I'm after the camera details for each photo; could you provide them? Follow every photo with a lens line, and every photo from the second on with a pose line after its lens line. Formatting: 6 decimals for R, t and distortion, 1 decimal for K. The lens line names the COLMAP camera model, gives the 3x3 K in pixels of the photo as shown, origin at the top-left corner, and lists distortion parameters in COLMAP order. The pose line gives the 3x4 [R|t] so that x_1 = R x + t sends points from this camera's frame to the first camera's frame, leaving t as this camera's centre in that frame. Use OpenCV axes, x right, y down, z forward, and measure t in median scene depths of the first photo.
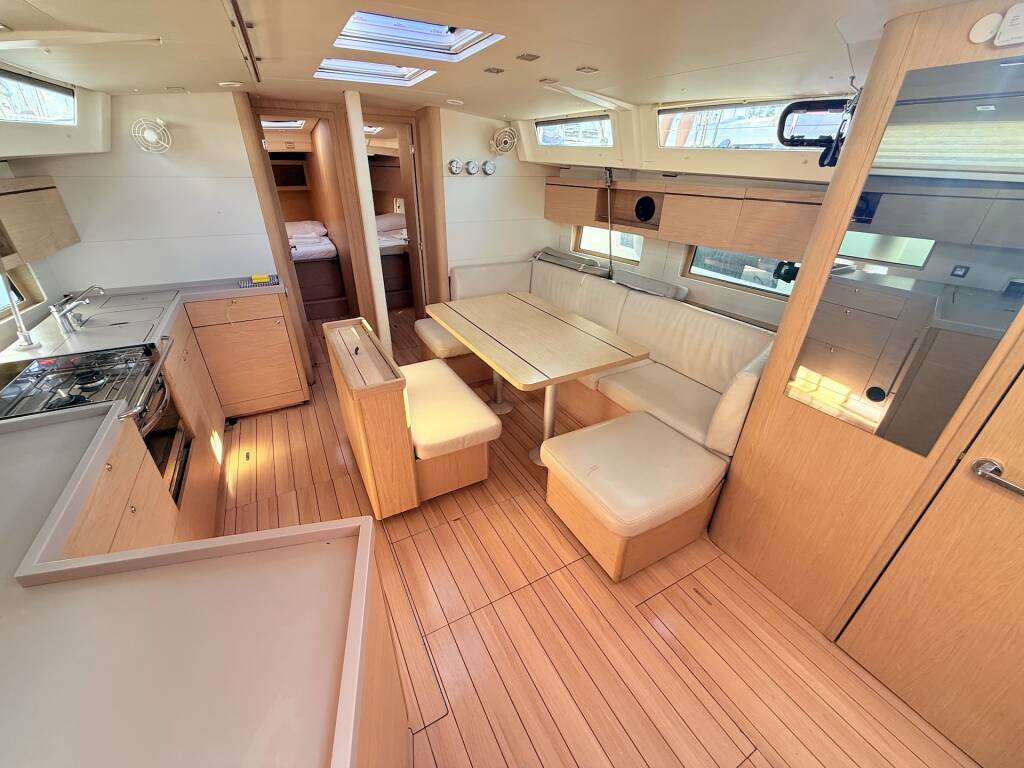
lens RADIAL K [[396.5, 0, 512.2], [0, 396.5, 392.6], [0, 0, 1]] dist [-0.020934, 0.000175]
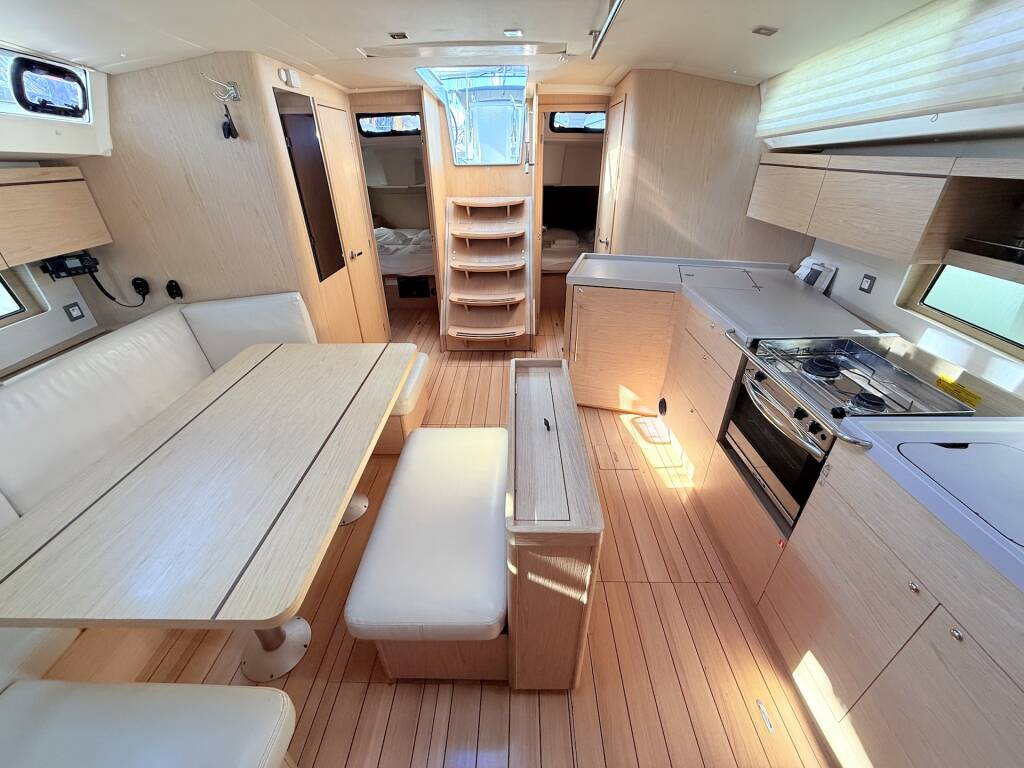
lens RADIAL K [[408.8, 0, 509.2], [0, 408.8, 384.9], [0, 0, 1]] dist [-0.002742, 0.000303]
pose [[-0.864419, -0.255919, 0.432764, -0.584779], [0.244606, 0.537952, 0.806707, -0.666739], [-0.439258, 0.803190, -0.402416, 1.179971]]
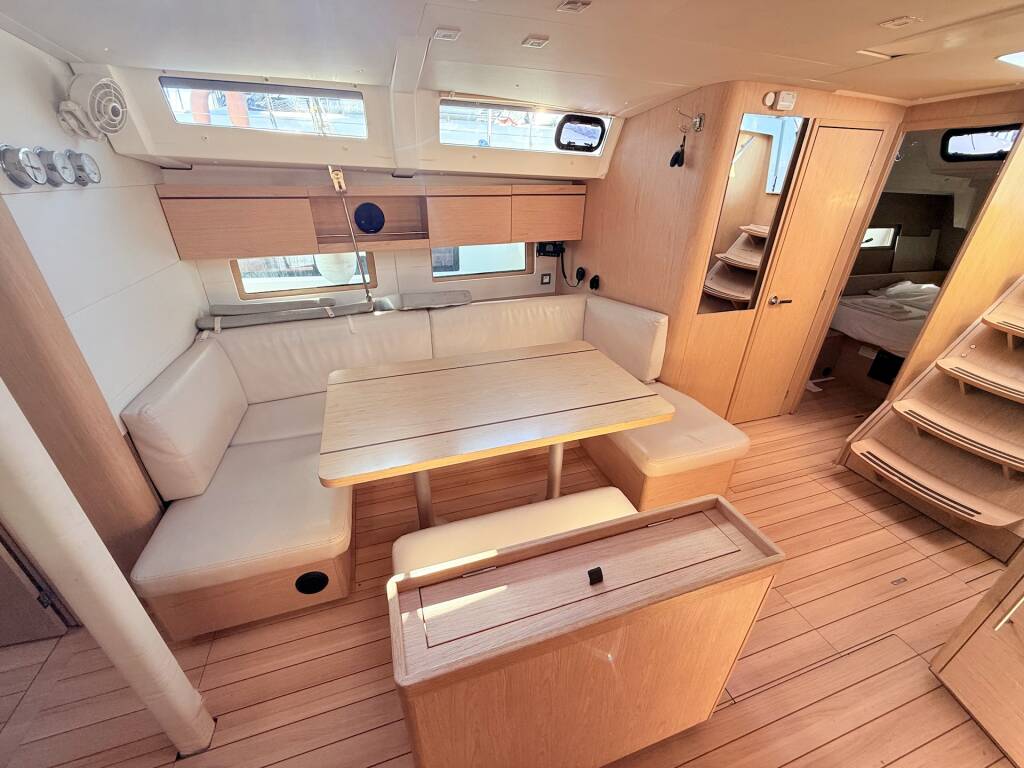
lens RADIAL K [[408.8, 0, 509.2], [0, 408.8, 384.9], [0, 0, 1]] dist [-0.002742, 0.000303]
pose [[0.197252, -0.465396, 0.862843, -0.677927], [0.476359, 0.814749, 0.330556, -0.464270], [-0.856840, 0.345820, 0.382406, 0.787267]]
